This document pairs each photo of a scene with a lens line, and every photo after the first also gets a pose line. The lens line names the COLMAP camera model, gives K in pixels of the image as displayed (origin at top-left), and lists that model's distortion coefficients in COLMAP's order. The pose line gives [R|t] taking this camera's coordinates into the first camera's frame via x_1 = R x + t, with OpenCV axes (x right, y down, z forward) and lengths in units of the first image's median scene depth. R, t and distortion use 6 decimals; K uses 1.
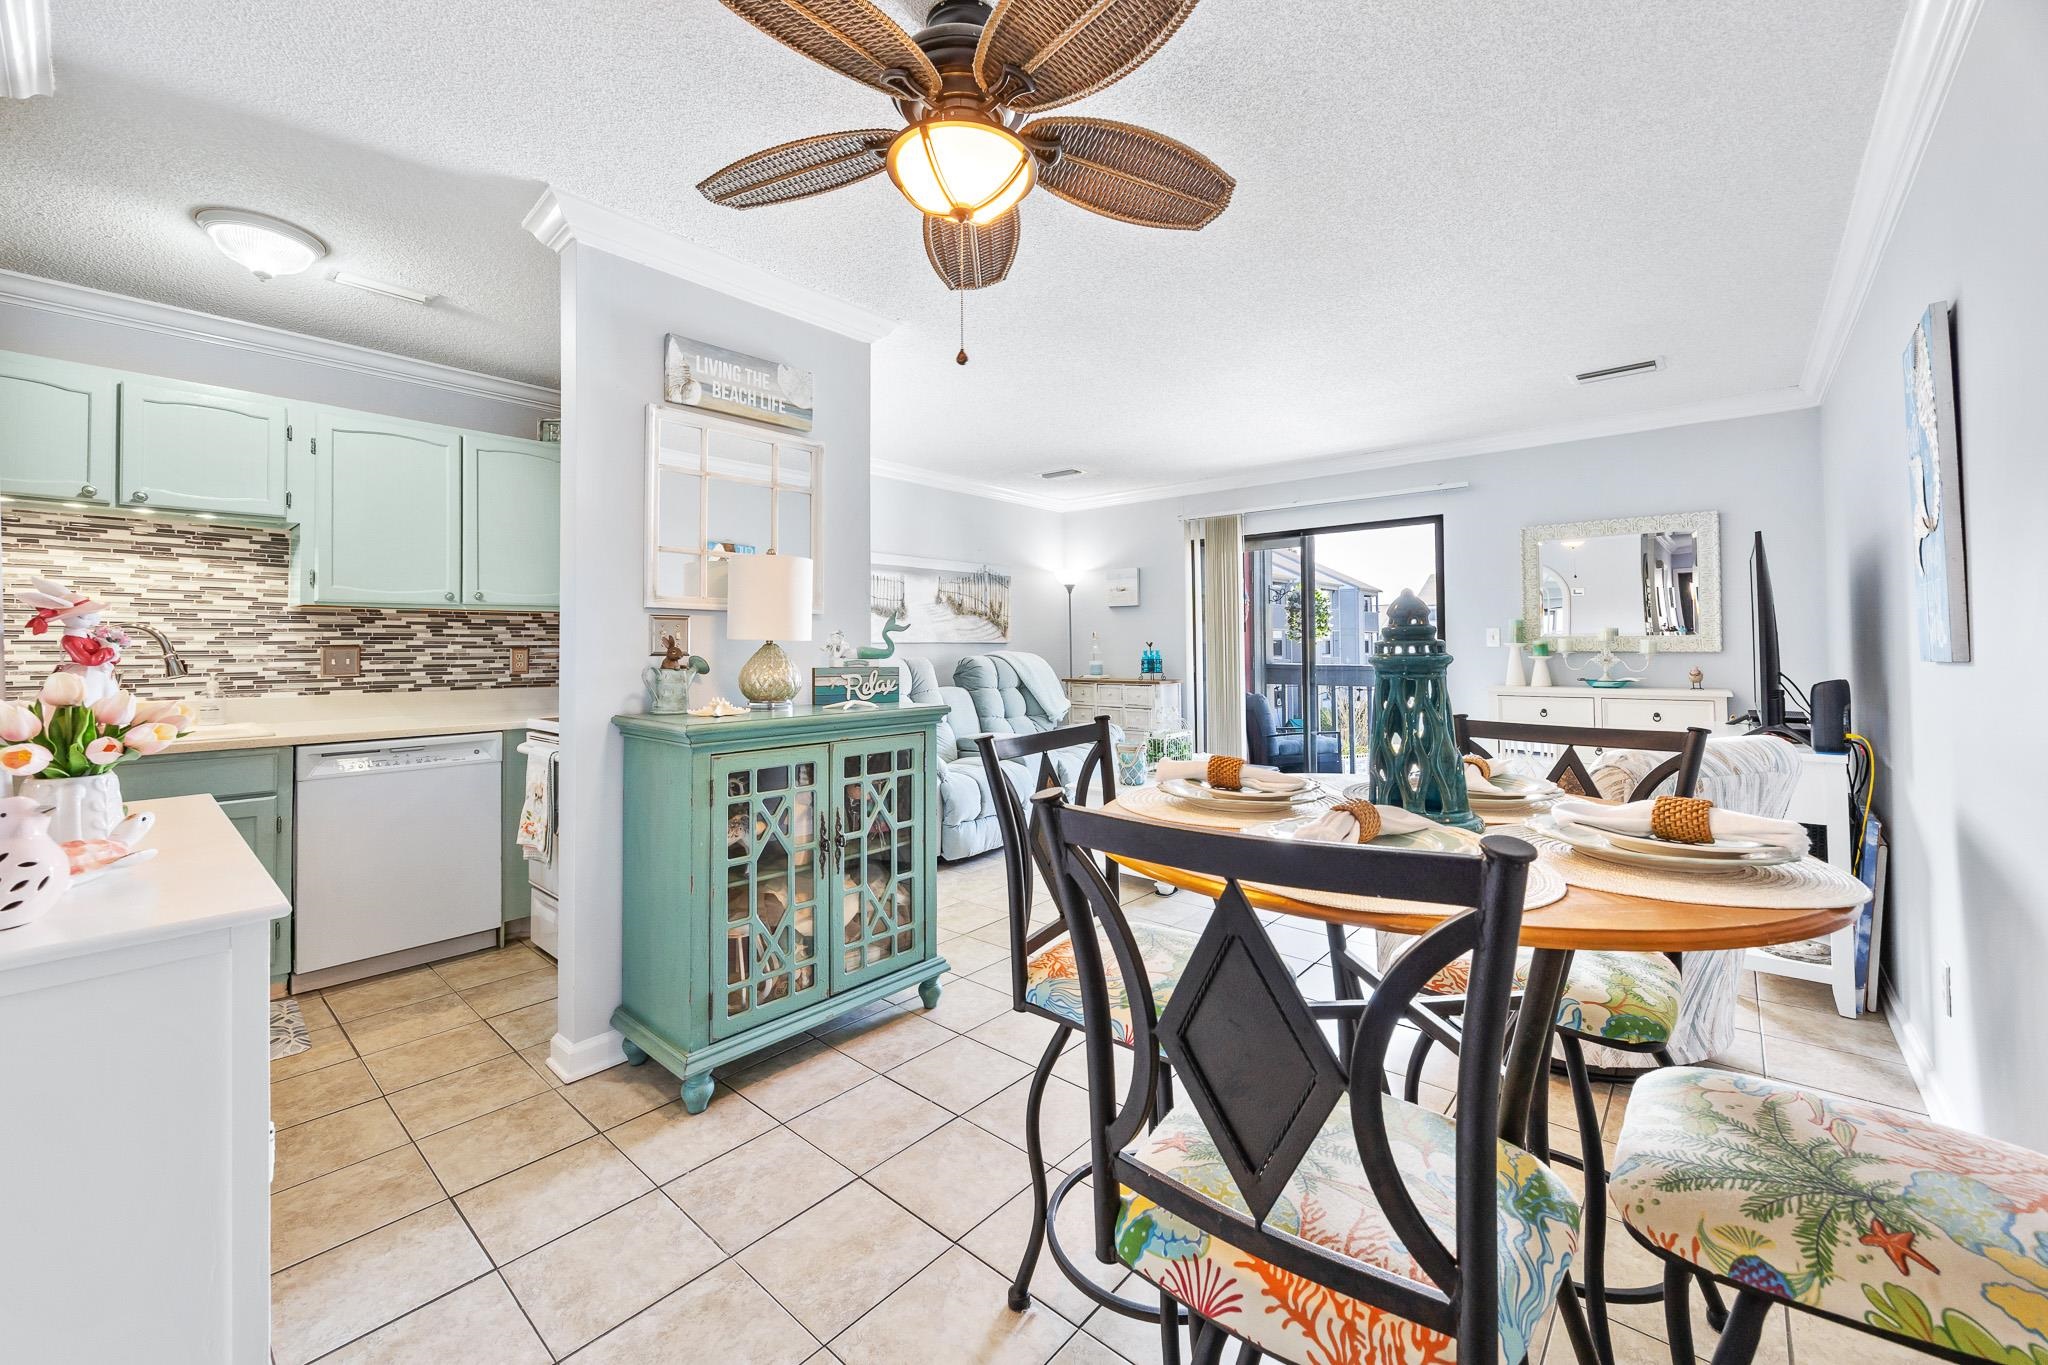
lens RADIAL K [[813.4, 0, 1026.5], [0, 813.4, 631.2], [0, 0, 1]] dist [0.000351, -0.000613]
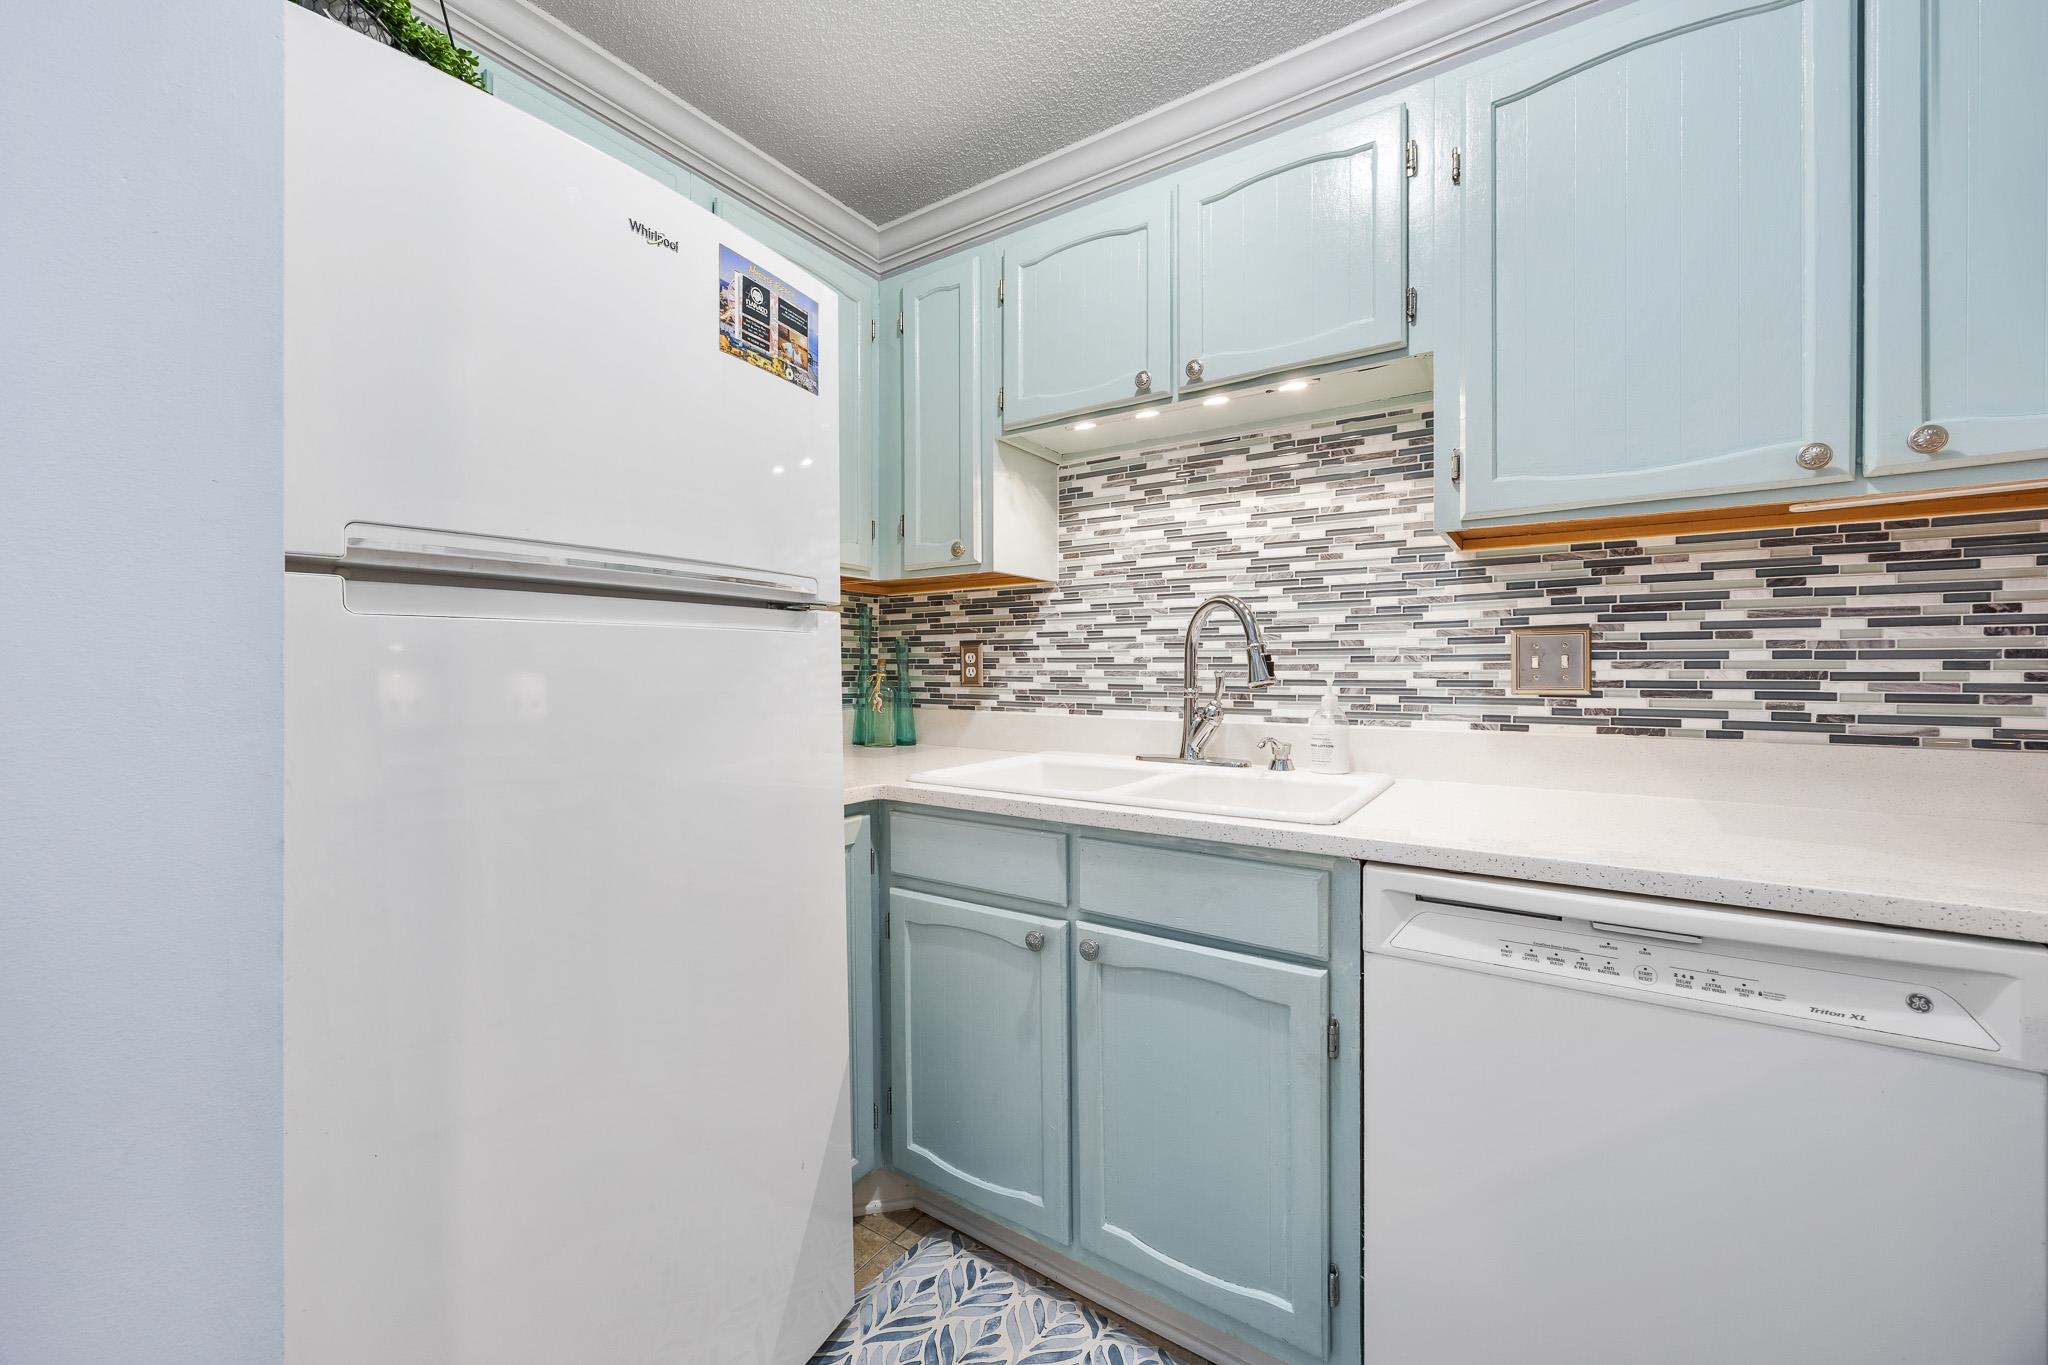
lens RADIAL K [[788.7, 0, 1038.6], [0, 788.7, 676.7], [0, 0, 1]] dist [0.001924, -0.000570]
pose [[0.135889, 0.011805, -0.990654, -0.442814], [0.017847, 0.999738, 0.014362, 0.034208], [0.990563, -0.019631, 0.135643, 0.655337]]
